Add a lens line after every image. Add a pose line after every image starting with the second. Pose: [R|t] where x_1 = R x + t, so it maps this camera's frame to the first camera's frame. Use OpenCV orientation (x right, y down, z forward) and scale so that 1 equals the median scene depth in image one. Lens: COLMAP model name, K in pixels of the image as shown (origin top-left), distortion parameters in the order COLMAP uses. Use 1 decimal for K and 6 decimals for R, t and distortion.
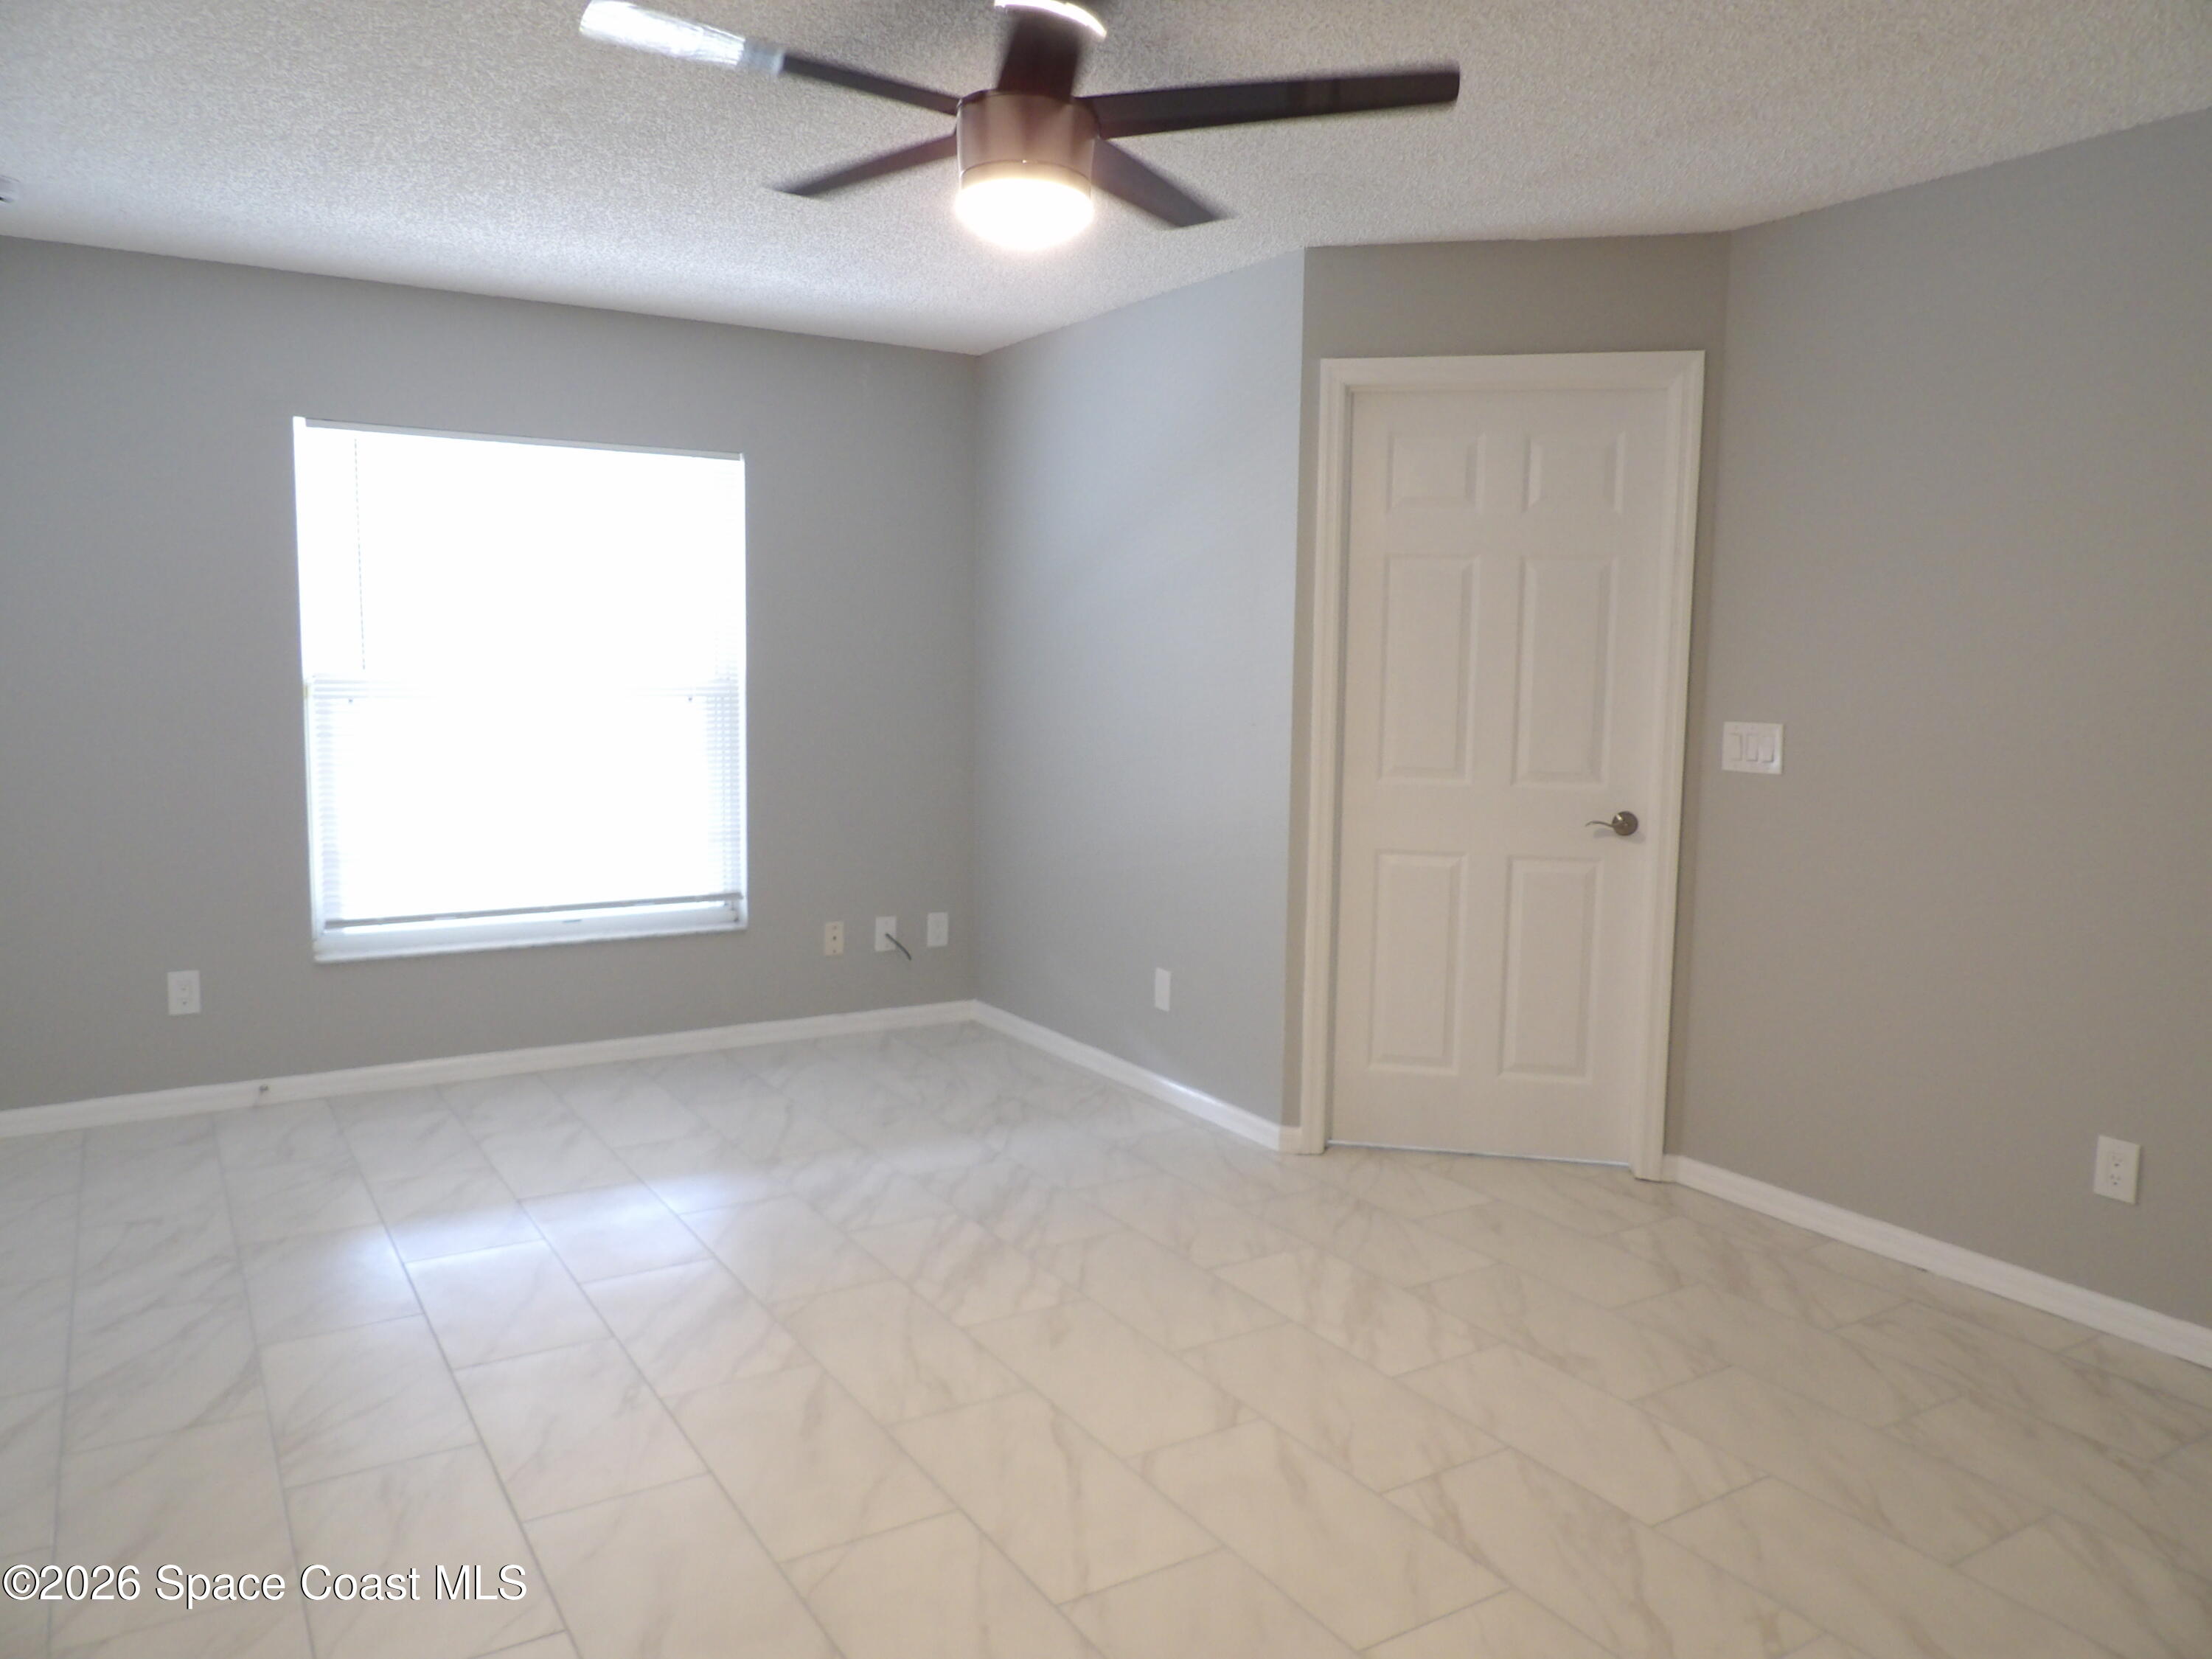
lens RADIAL K [[1638.2, 0, 1116.5], [0, 1638.2, 829.1], [0, 0, 1]] dist [-0.042380, 0.044051]
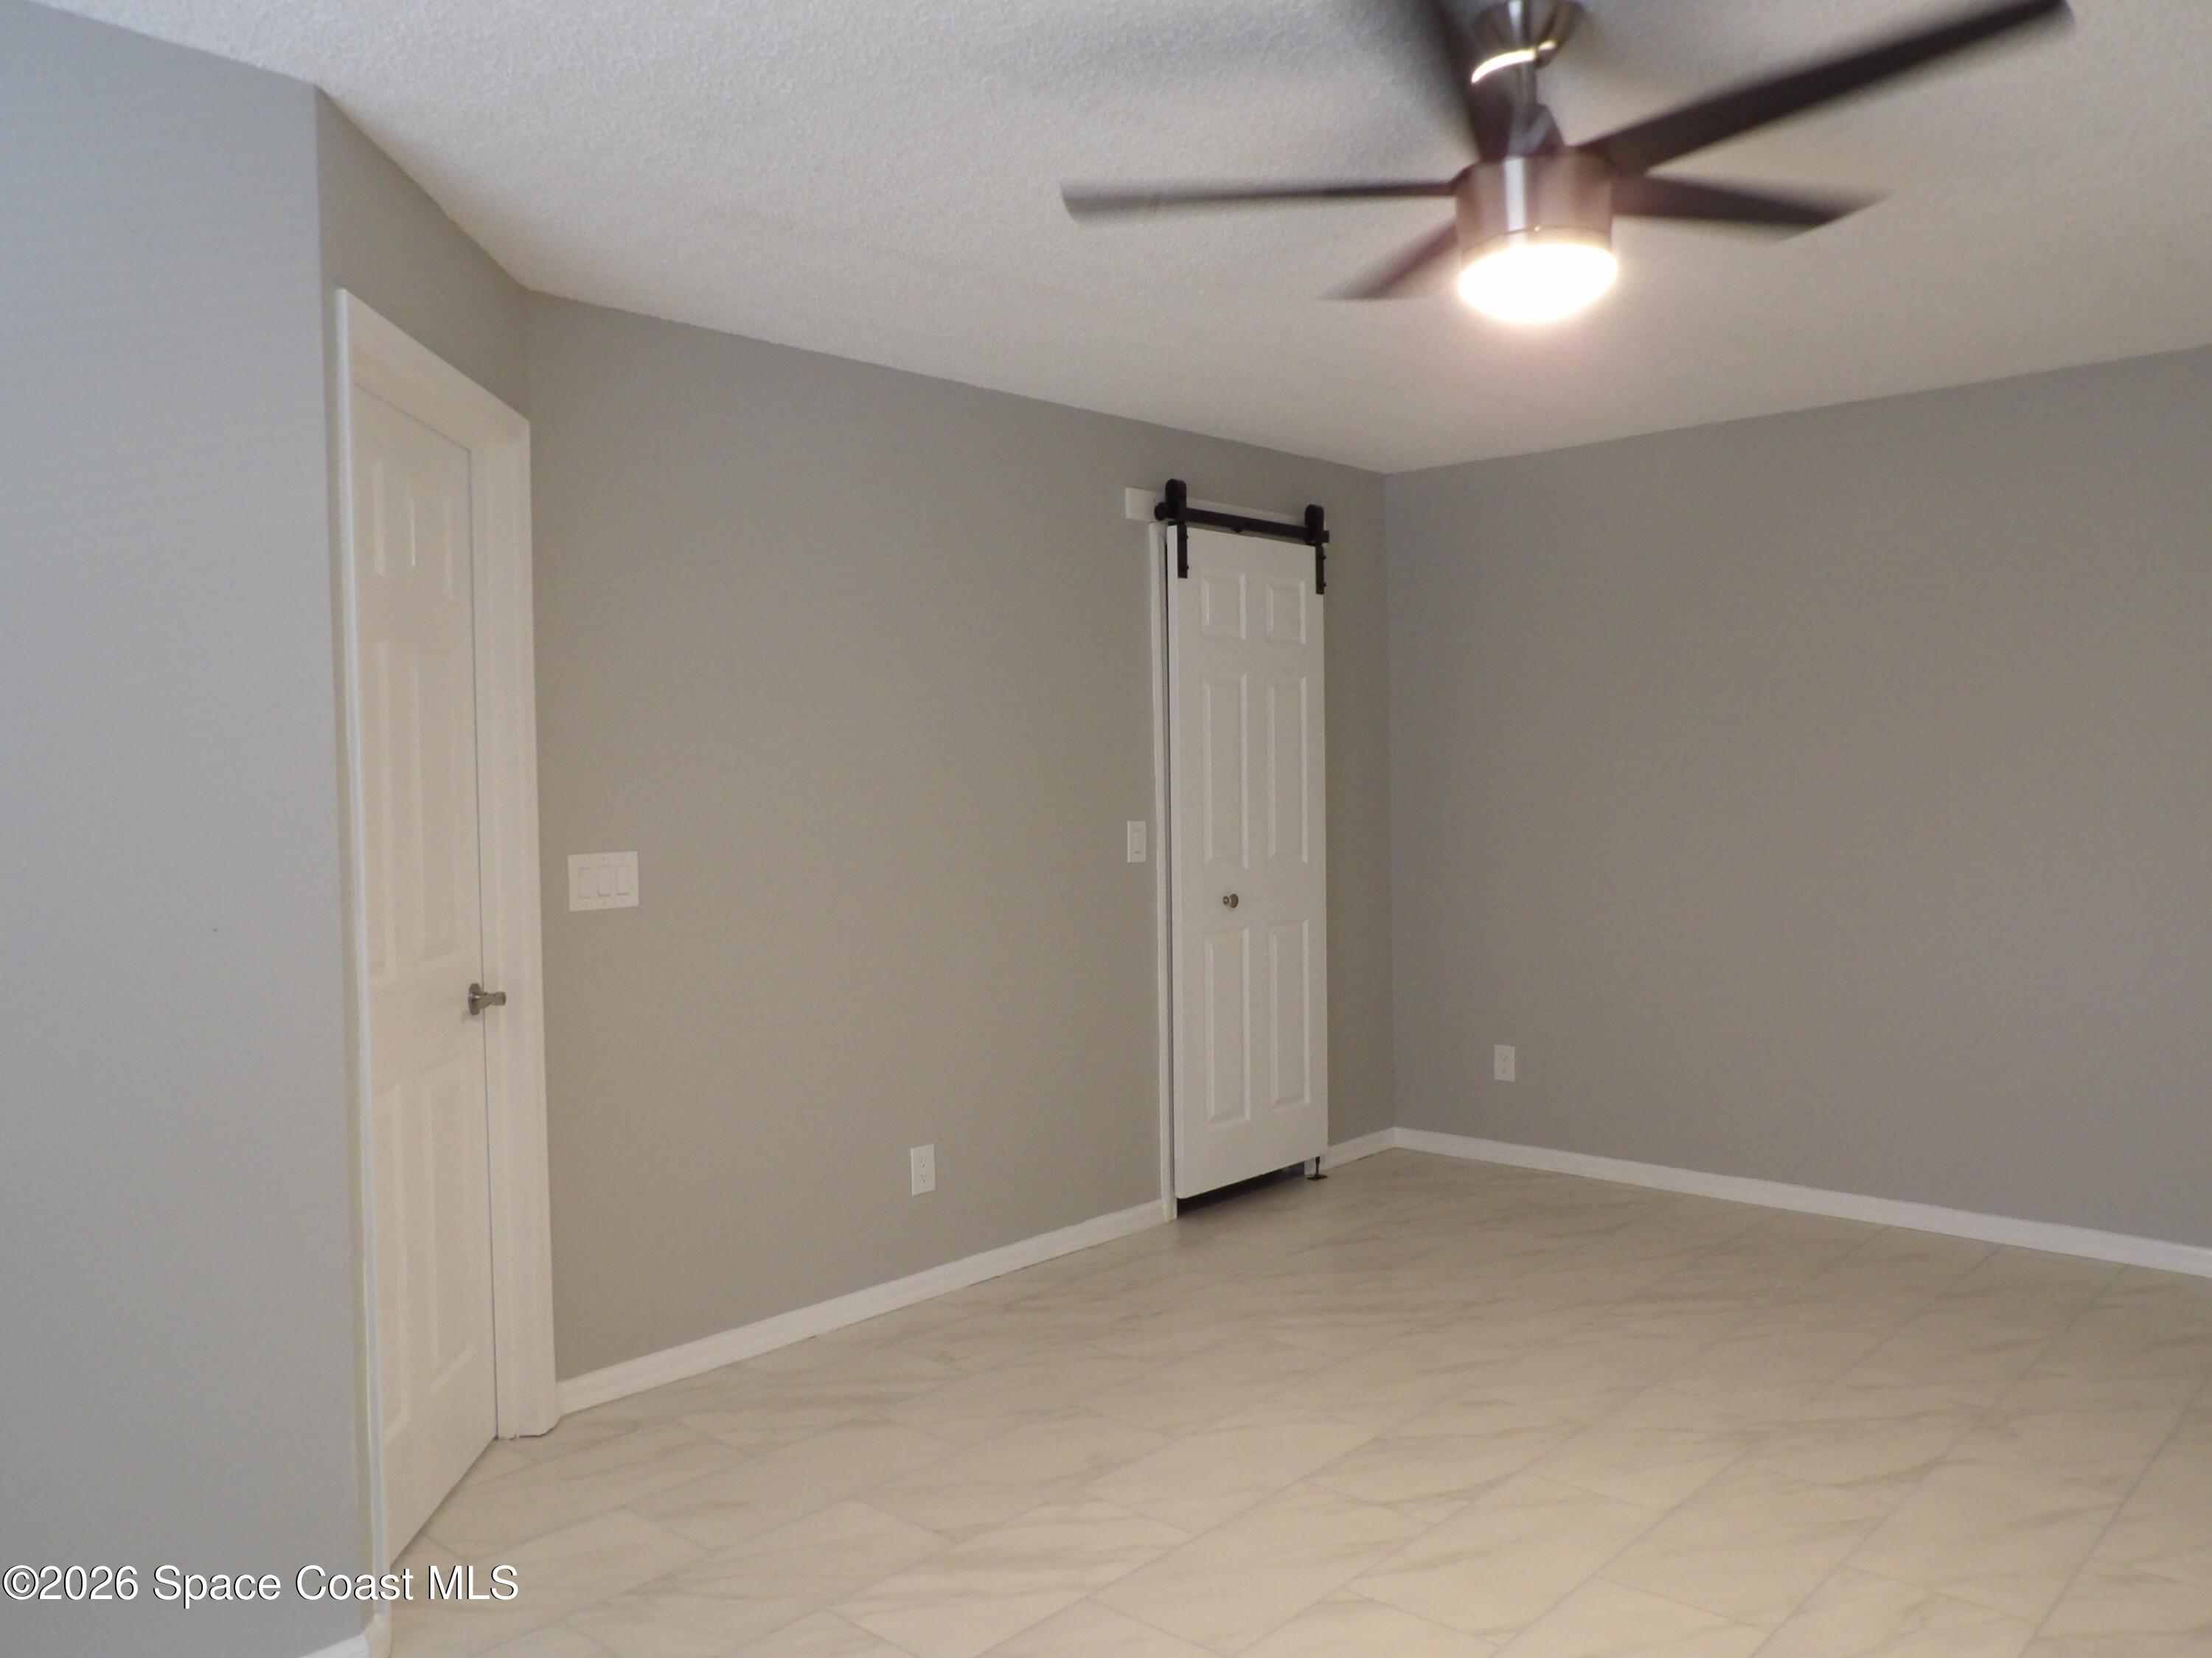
lens RADIAL K [[1726.2, 0, 1107.0], [0, 1726.2, 808.7], [0, 0, 1]] dist [-0.003409, 0.002883]
pose [[-0.302740, -0.025553, 0.952730, -0.675213], [0.112735, 0.991662, 0.062420, -0.133241], [-0.946382, 0.126303, -0.297336, 1.153184]]
